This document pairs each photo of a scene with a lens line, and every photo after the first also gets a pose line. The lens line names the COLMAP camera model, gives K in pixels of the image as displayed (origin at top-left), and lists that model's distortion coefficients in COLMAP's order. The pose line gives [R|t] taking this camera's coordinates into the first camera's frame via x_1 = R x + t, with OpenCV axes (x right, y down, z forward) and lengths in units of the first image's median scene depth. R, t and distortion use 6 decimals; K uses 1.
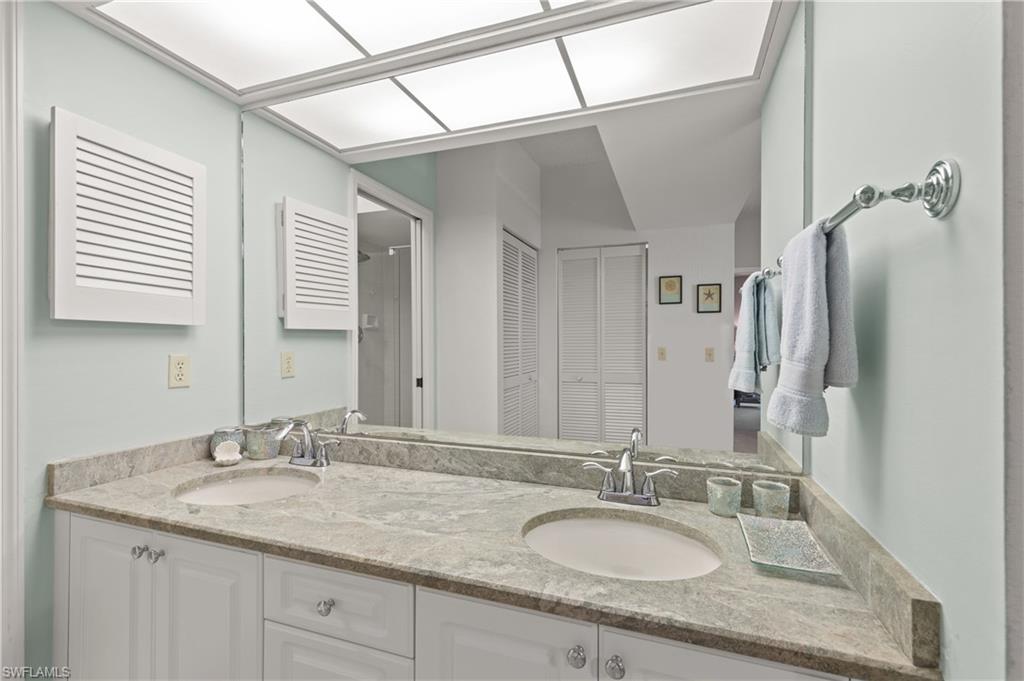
lens RADIAL K [[424.1, 0, 517.3], [0, 424.1, 339.8], [0, 0, 1]] dist [-0.000045, 0.000078]
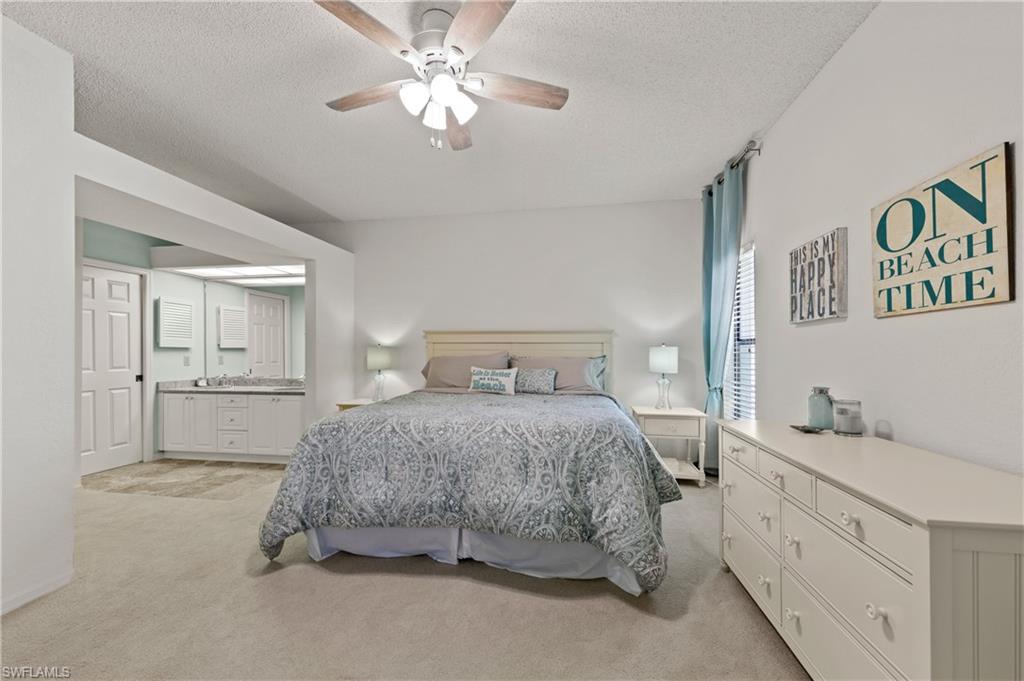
lens RADIAL K [[373.8, 0, 505.7], [0, 373.8, 350.4], [0, 0, 1]] dist [0.009184, 0.000103]
pose [[0.984879, 0.005542, 0.173152, 1.260487], [-0.005823, 0.999982, 0.001113, -0.028756], [-0.173143, -0.002105, 0.984894, -2.520828]]
